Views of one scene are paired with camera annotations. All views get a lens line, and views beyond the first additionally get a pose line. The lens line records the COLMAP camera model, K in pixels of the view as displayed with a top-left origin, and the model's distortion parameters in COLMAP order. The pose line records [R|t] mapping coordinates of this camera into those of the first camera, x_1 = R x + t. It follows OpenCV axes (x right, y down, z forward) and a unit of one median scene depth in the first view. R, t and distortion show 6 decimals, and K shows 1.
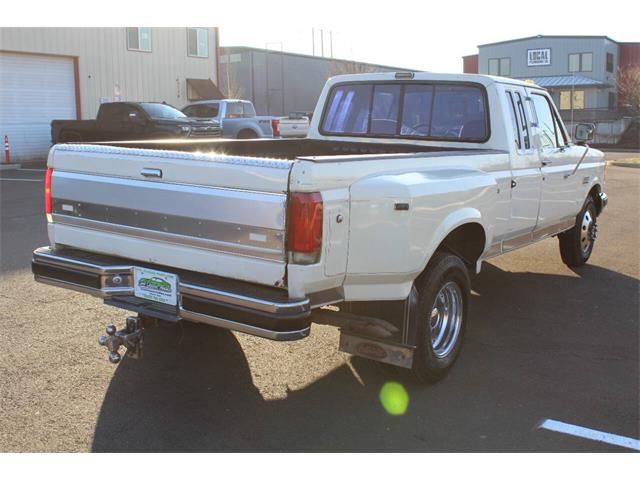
lens RADIAL K [[756.9, 0, 320.0], [0, 756.9, 240.0], [0, 0, 1]] dist [-0.193943, -0.007665]
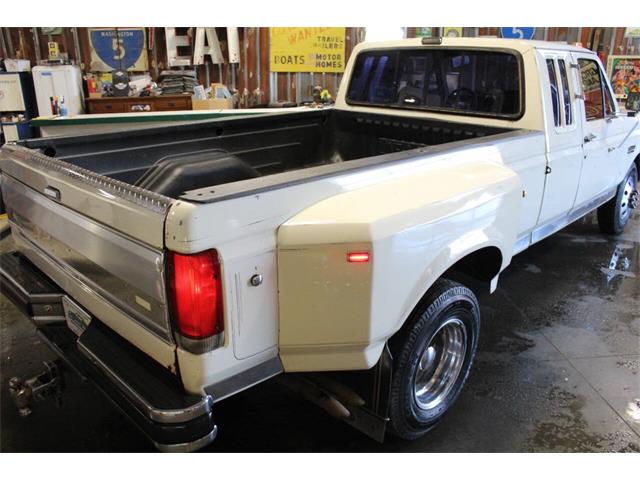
lens RADIAL K [[538.3, 0, 320.0], [0, 538.3, 240.0], [0, 0, 1]] dist [-0.189048, 0.140981]
pose [[0.984652, 0.031394, -0.171681, 0.146013], [-0.003792, 0.987305, 0.158790, -0.125416], [0.174487, -0.155701, 0.972271, 0.494082]]
